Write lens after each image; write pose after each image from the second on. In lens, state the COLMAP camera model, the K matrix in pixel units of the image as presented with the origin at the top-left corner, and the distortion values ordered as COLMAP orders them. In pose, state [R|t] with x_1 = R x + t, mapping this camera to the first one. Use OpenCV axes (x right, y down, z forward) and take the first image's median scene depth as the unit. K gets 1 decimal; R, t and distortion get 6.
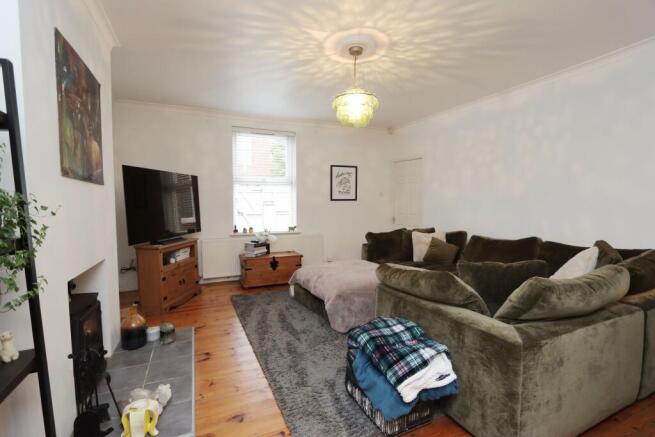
lens RADIAL K [[302.5, 0, 325.8], [0, 302.5, 221.4], [0, 0, 1]] dist [-0.012476, -0.000239]
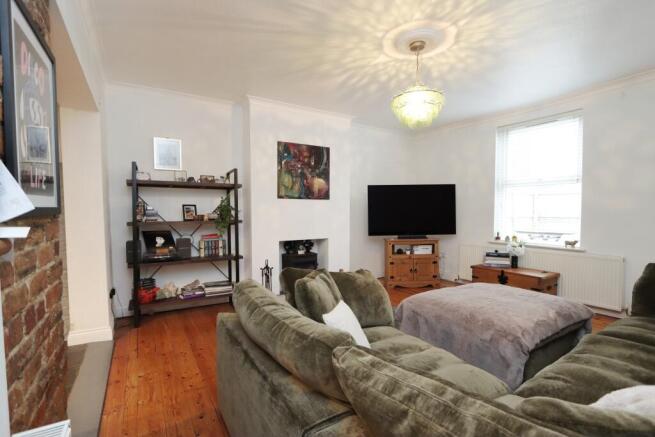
lens RADIAL K [[302.5, 0, 324.3], [0, 302.5, 221.7], [0, 0, 1]] dist [-0.012476, -0.000239]
pose [[0.131063, 0.040875, -0.990531, 0.800061], [-0.056531, 0.997832, 0.033696, -0.029506], [0.989761, 0.051579, 0.133089, 0.489985]]
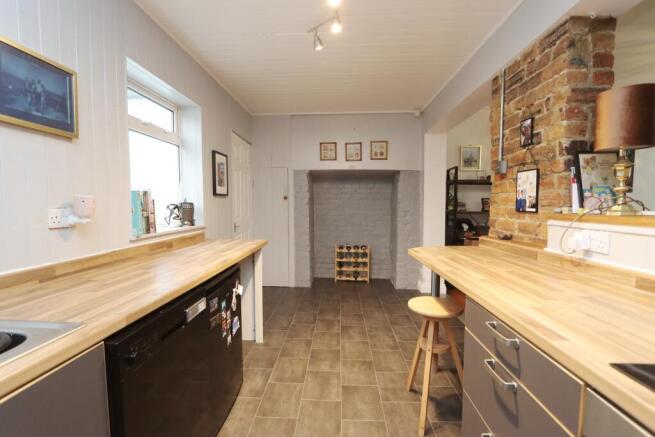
lens RADIAL K [[302.5, 0, 325.4], [0, 302.5, 218.8], [0, 0, 1]] dist [-0.012476, -0.000239]
pose [[-0.451131, 0.050037, -0.891054, 1.166829], [-0.050727, 0.995375, 0.081578, -0.007778], [0.891015, 0.082003, -0.446506, 0.112526]]
